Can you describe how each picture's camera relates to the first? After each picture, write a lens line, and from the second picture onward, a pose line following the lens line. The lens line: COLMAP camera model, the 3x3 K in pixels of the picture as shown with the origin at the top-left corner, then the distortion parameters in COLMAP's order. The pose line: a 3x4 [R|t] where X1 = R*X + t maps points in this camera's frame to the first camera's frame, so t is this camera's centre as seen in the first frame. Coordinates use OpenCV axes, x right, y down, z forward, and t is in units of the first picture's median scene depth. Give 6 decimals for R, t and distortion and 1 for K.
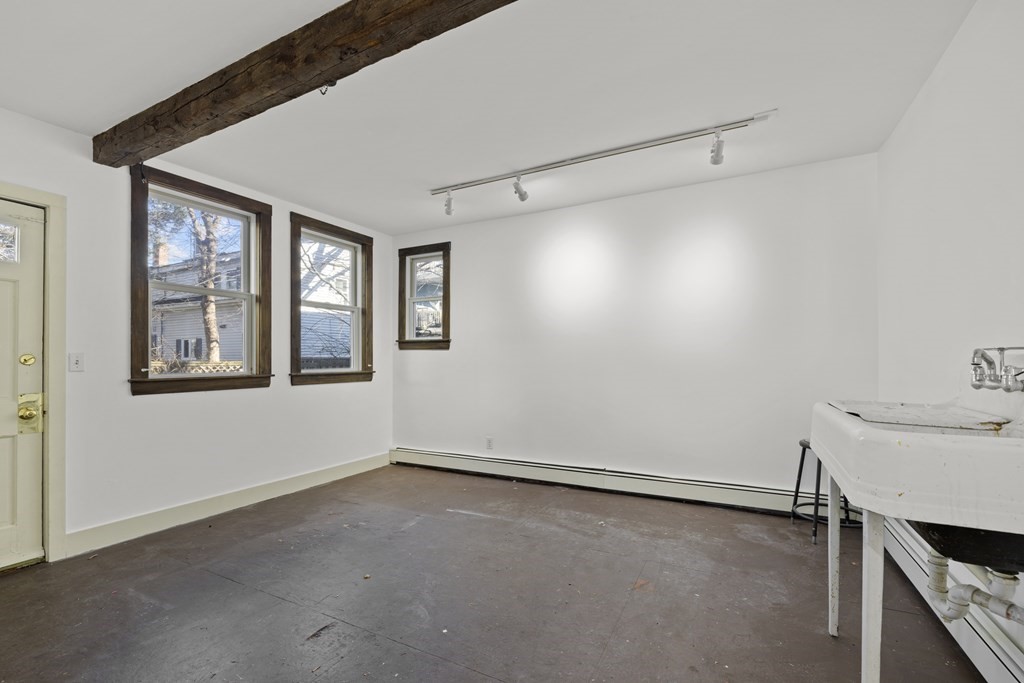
lens RADIAL K [[441.3, 0, 511.2], [0, 441.3, 361.6], [0, 0, 1]] dist [-0.001253, -0.000068]
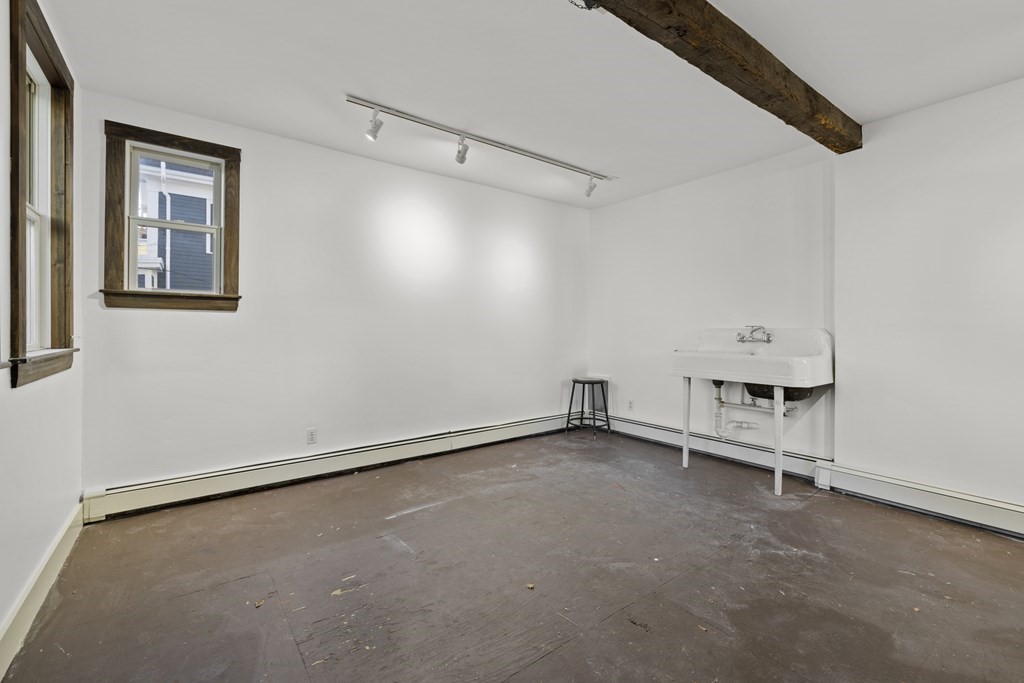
lens RADIAL K [[440.6, 0, 508.6], [0, 440.6, 345.6], [0, 0, 1]] dist [-0.000152, -0.000154]
pose [[0.436136, -0.033122, 0.899271, -0.766112], [0.000389, 0.999329, 0.036619, 0.000030], [-0.899881, -0.015621, 0.435856, 0.481930]]
